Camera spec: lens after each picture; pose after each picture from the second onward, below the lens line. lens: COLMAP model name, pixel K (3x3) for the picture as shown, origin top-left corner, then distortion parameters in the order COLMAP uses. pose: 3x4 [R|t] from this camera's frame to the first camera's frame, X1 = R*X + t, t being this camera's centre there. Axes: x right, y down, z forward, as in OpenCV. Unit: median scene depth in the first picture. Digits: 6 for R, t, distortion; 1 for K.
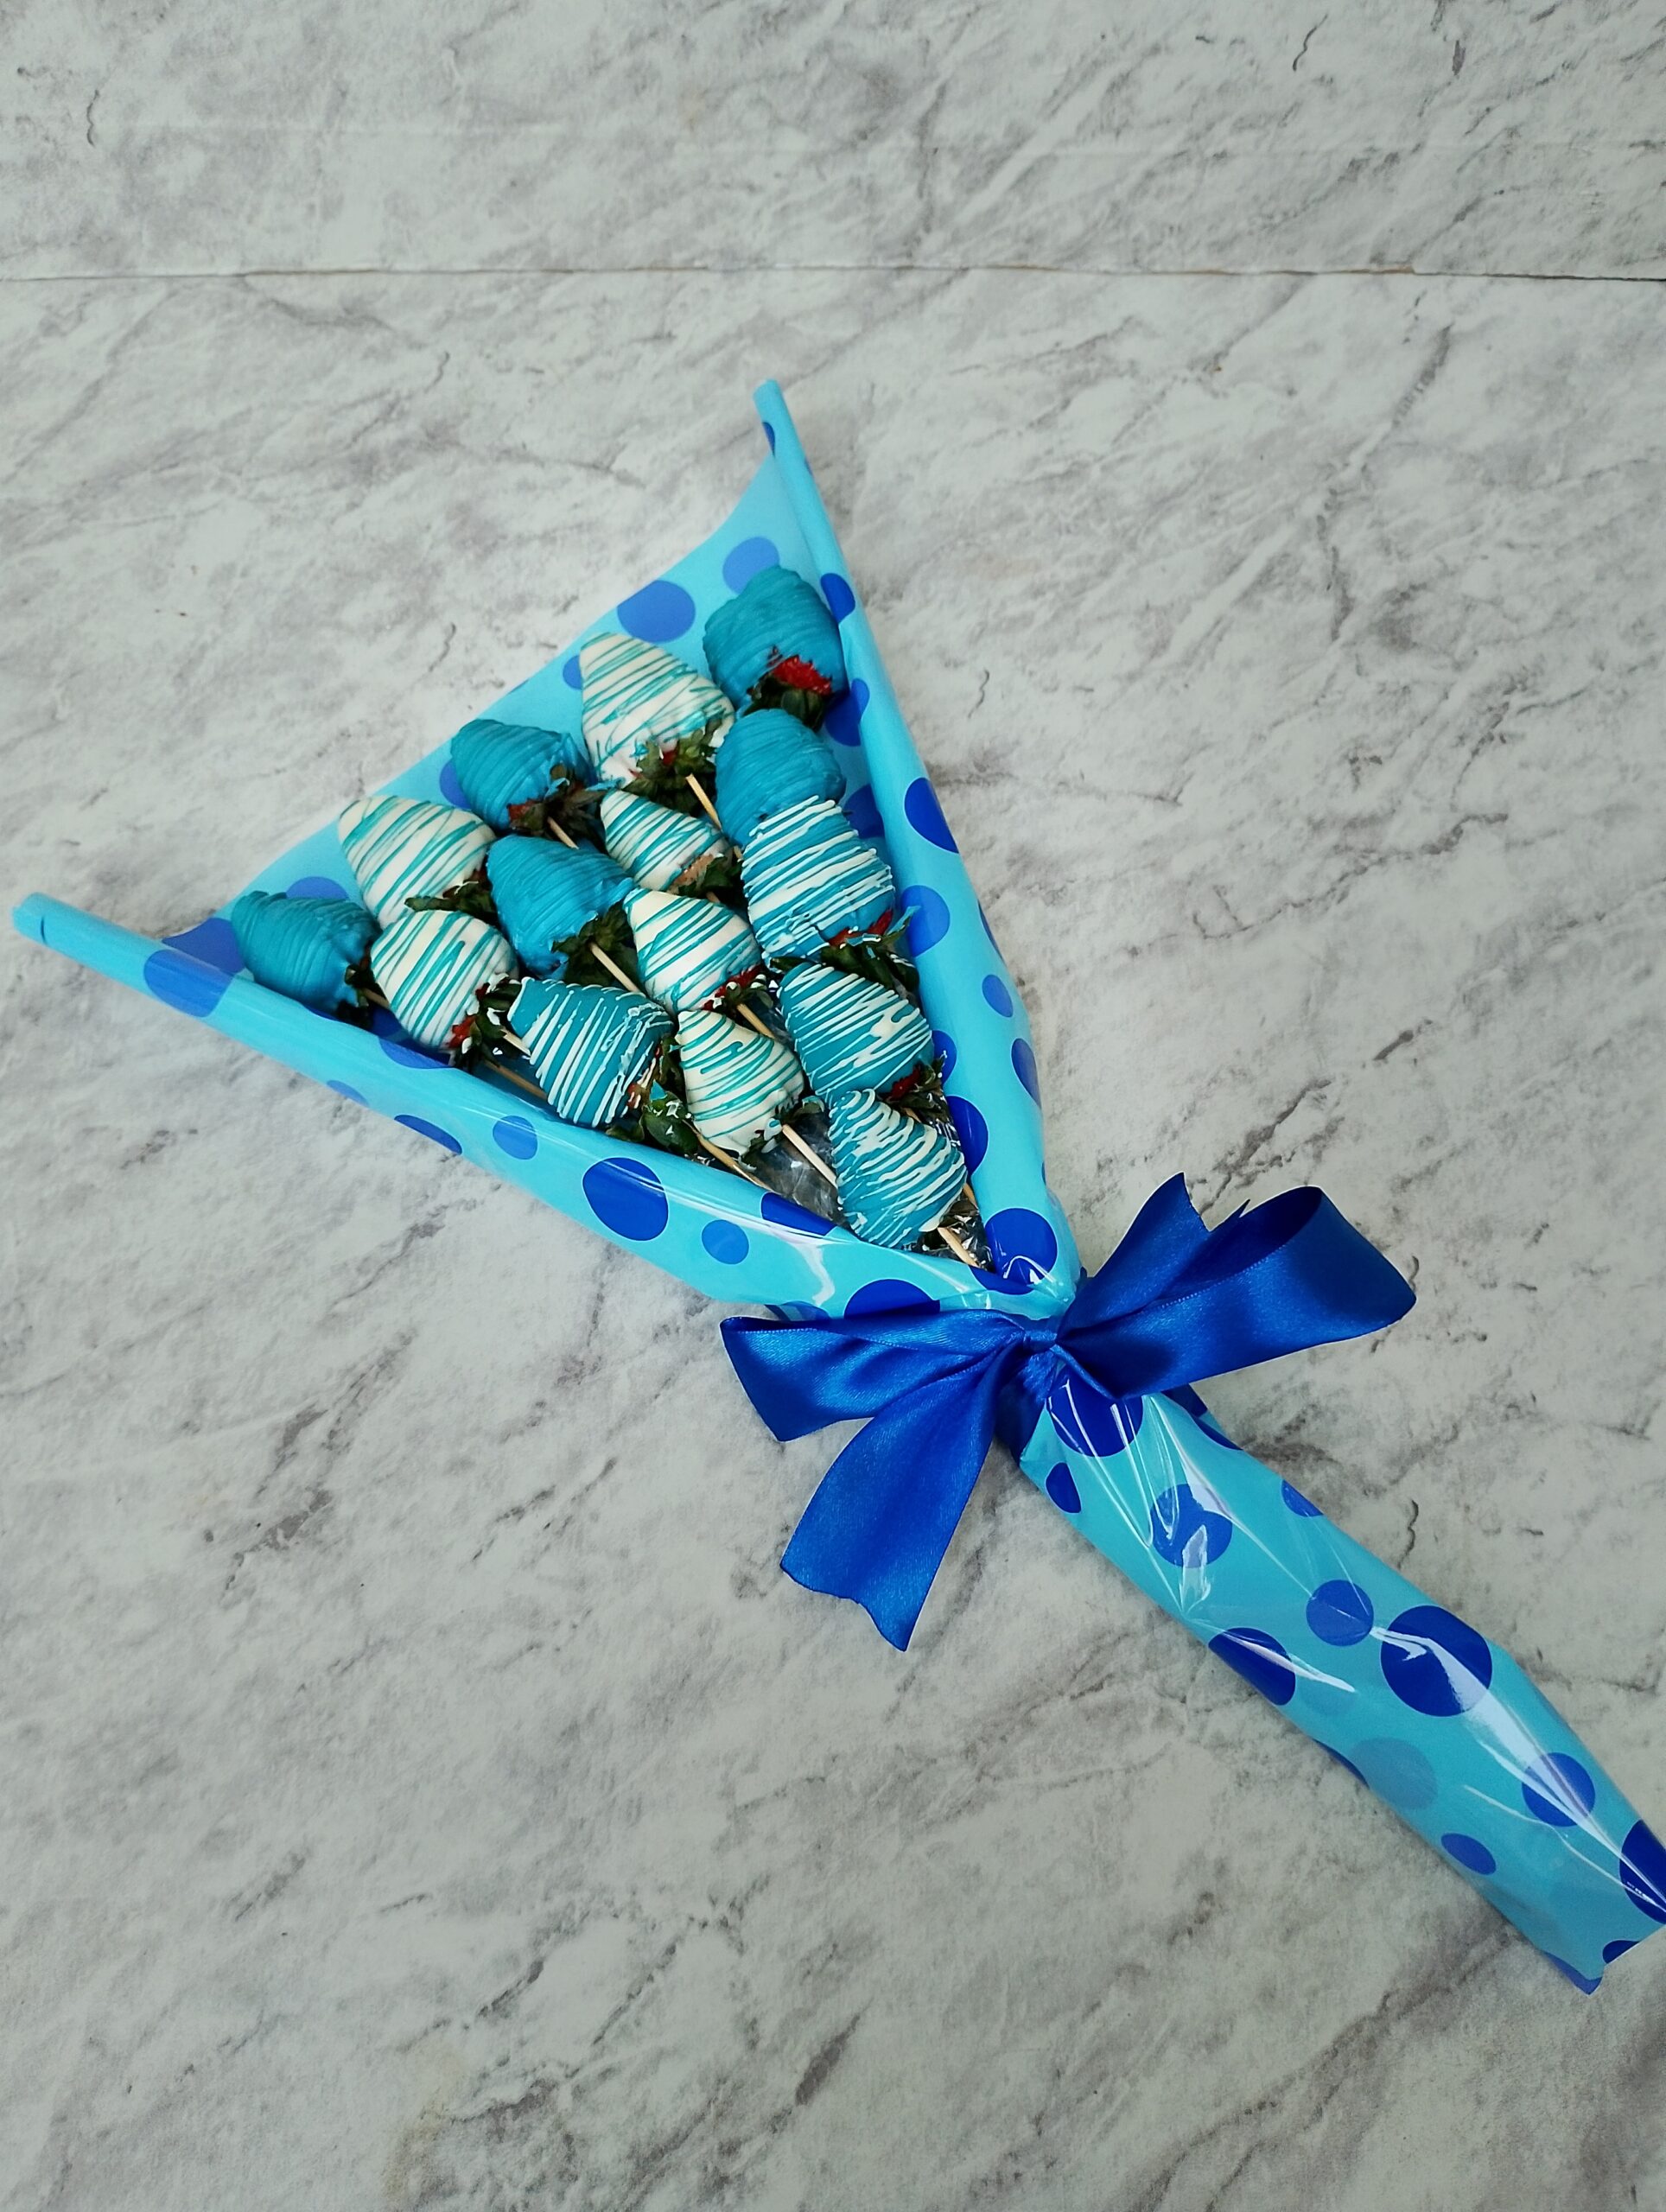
lens RADIAL K [[1862.3, 0, 827.5], [0, 1862.3, 1168.4], [0, 0, 1]] dist [0.067626, -0.078048]
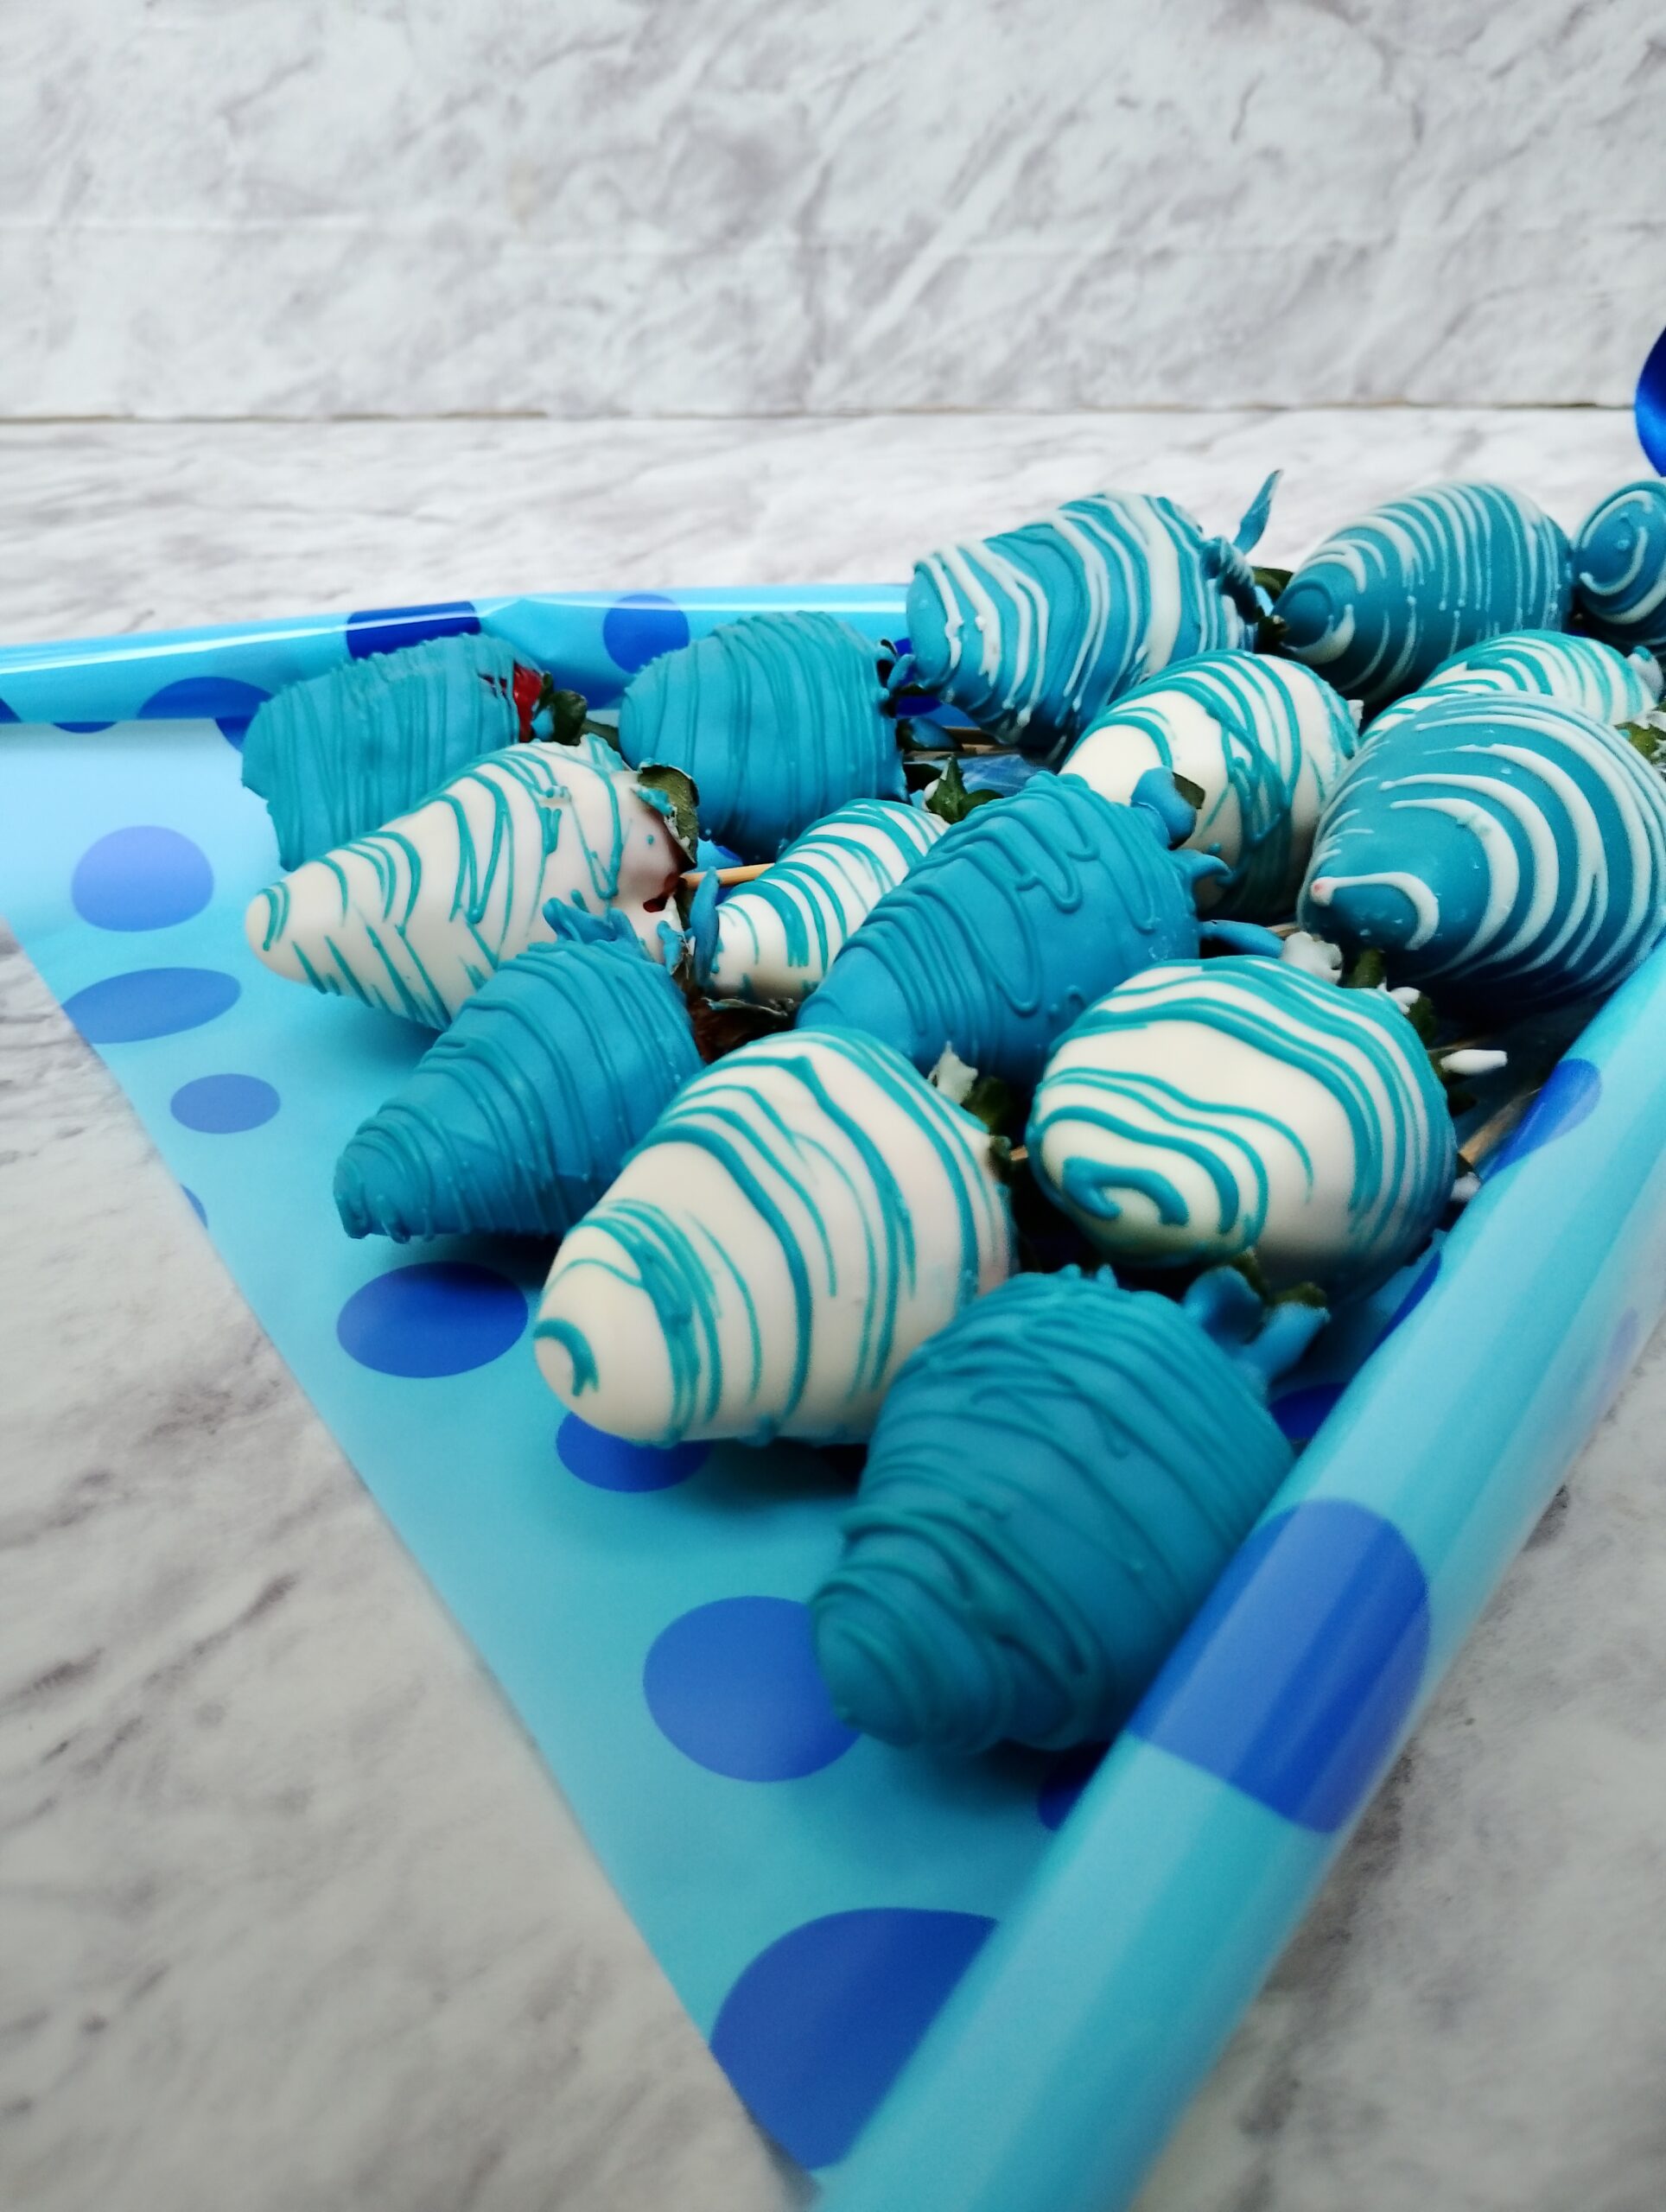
lens RADIAL K [[1892.1, 0, 844.5], [0, 1892.1, 1101.6], [0, 0, 1]] dist [0.117712, -0.243810]
pose [[0.994111, -0.050941, 0.095644, -0.032236], [0.095420, 0.829823, -0.549807, 0.230488], [-0.051360, 0.555696, 0.829798, 0.516108]]
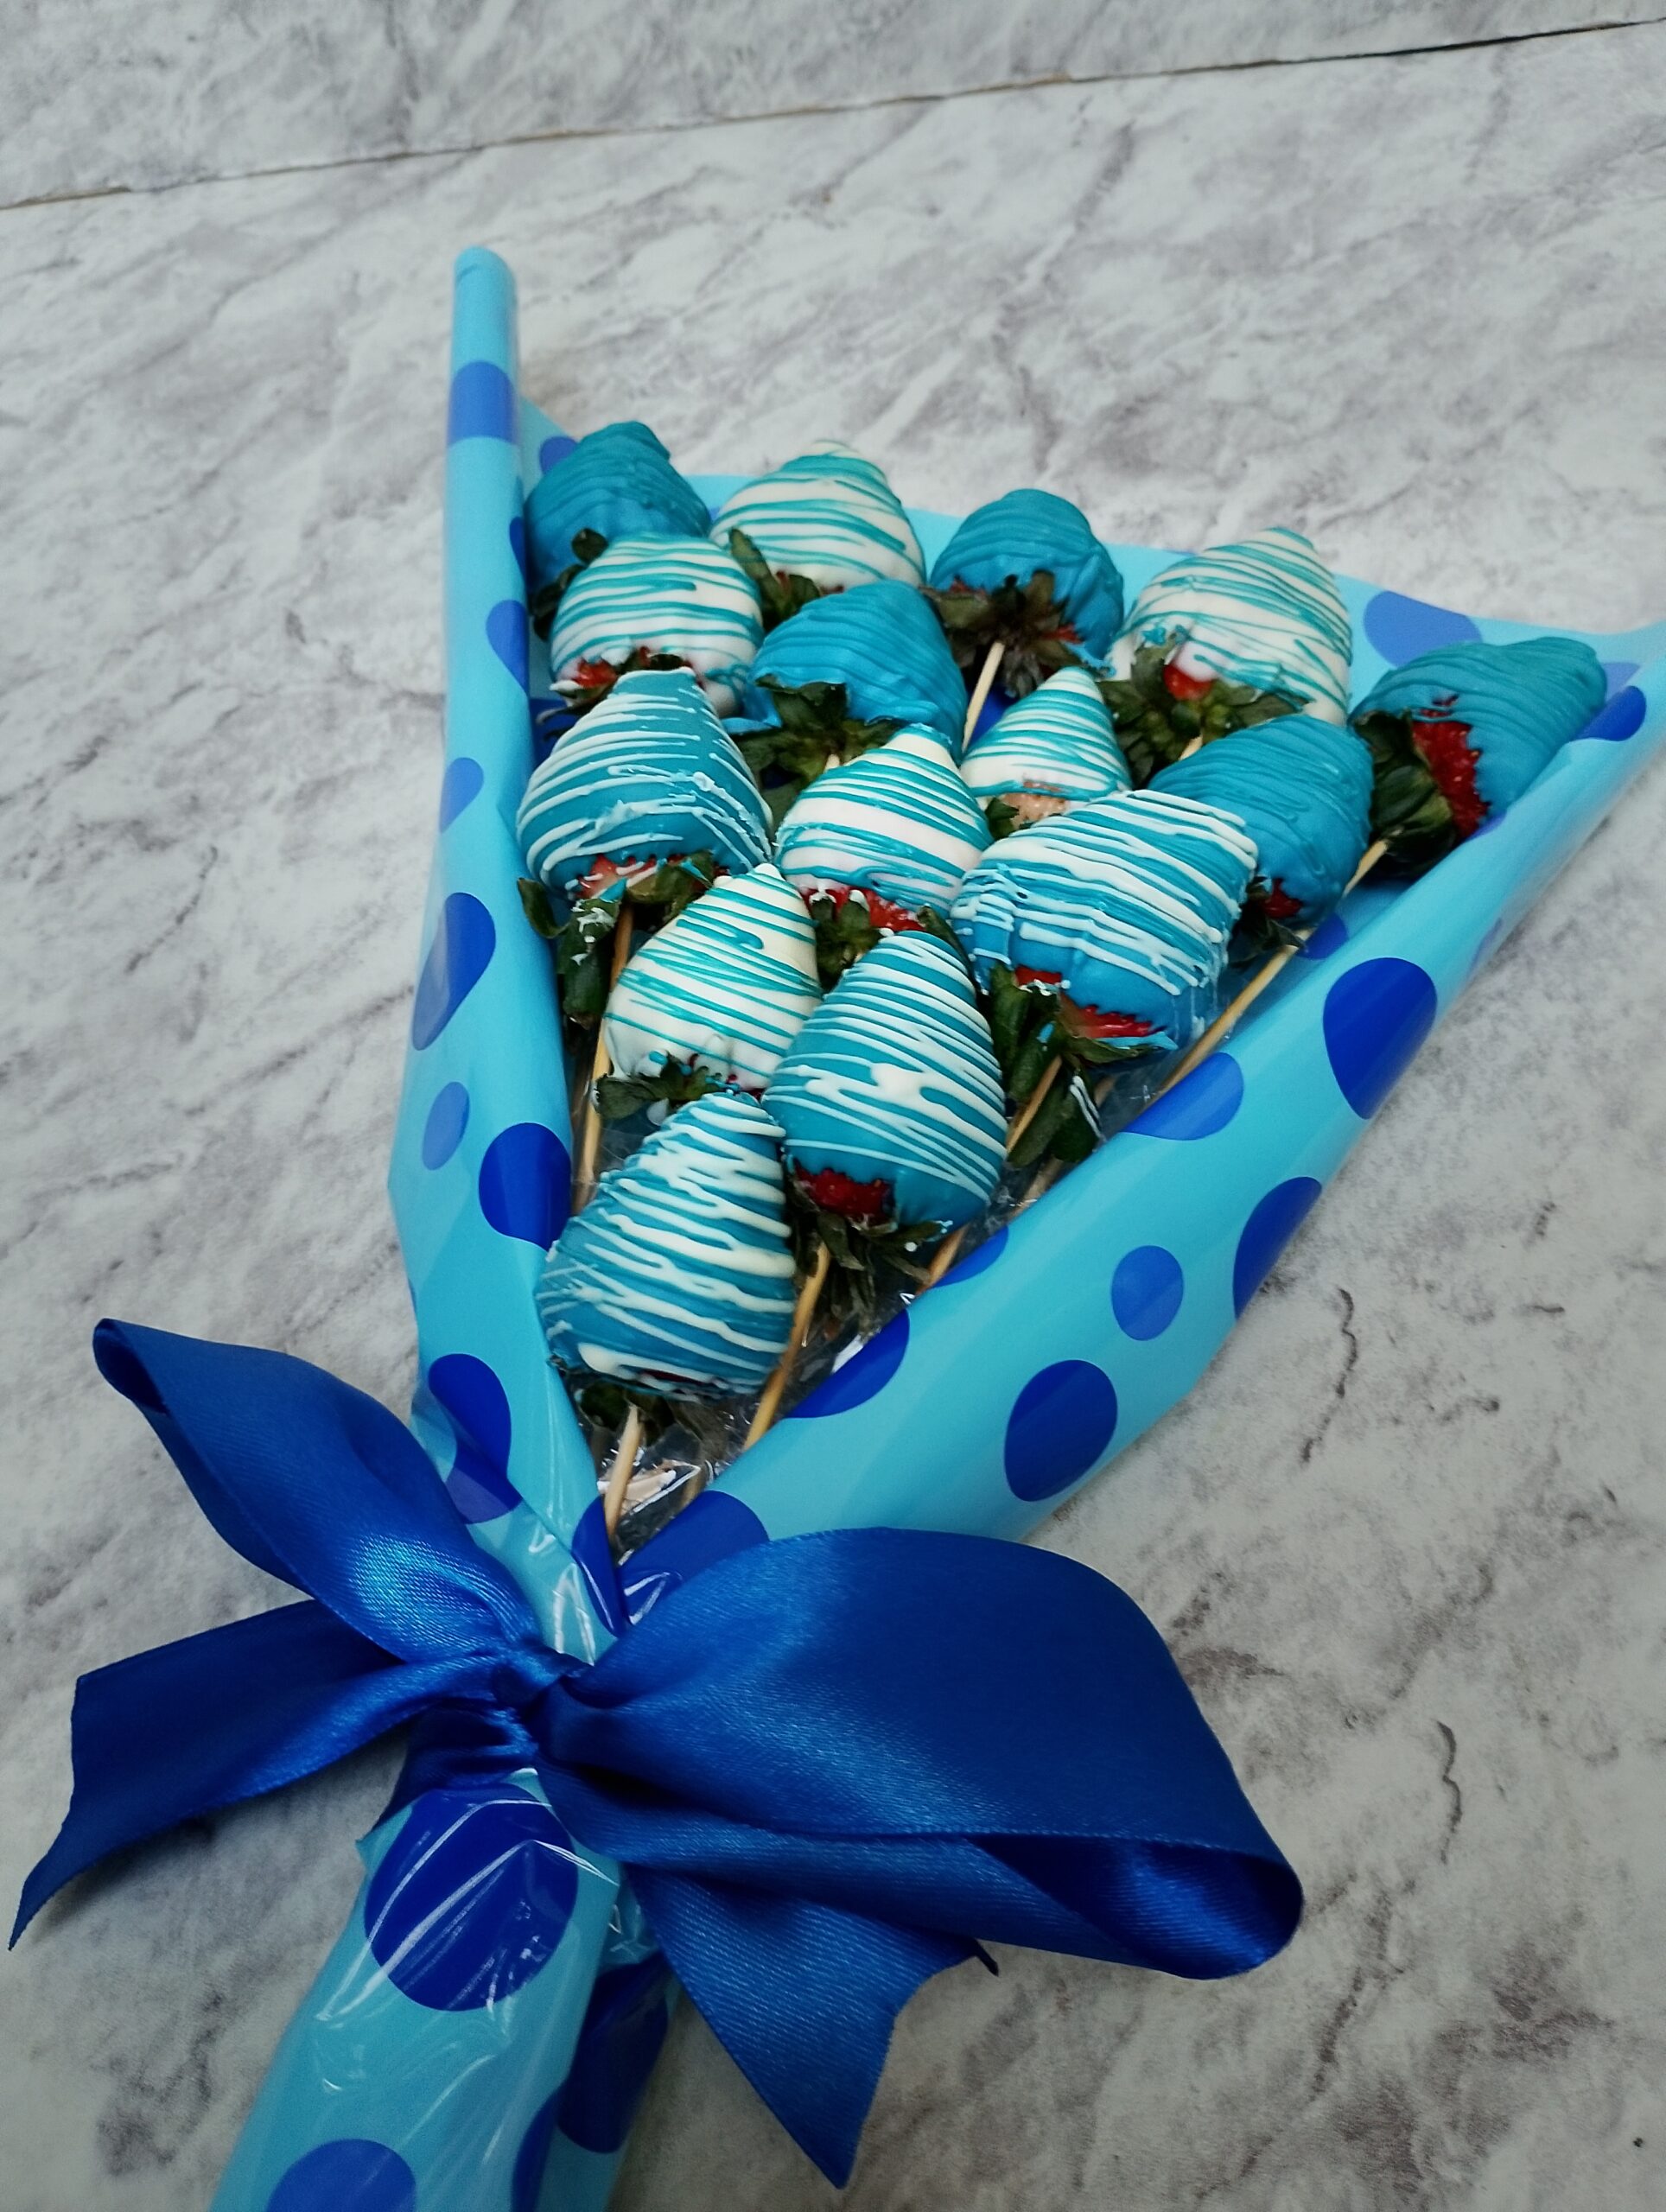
lens RADIAL K [[1891.8, 0, 836.4], [0, 1891.8, 1149.8], [0, 0, 1]] dist [0.072483, -0.107553]
pose [[0.986182, -0.154719, 0.059220, 0.112733], [0.163531, 0.966352, -0.198548, 0.081396], [-0.026509, 0.205489, 0.978300, 0.362064]]
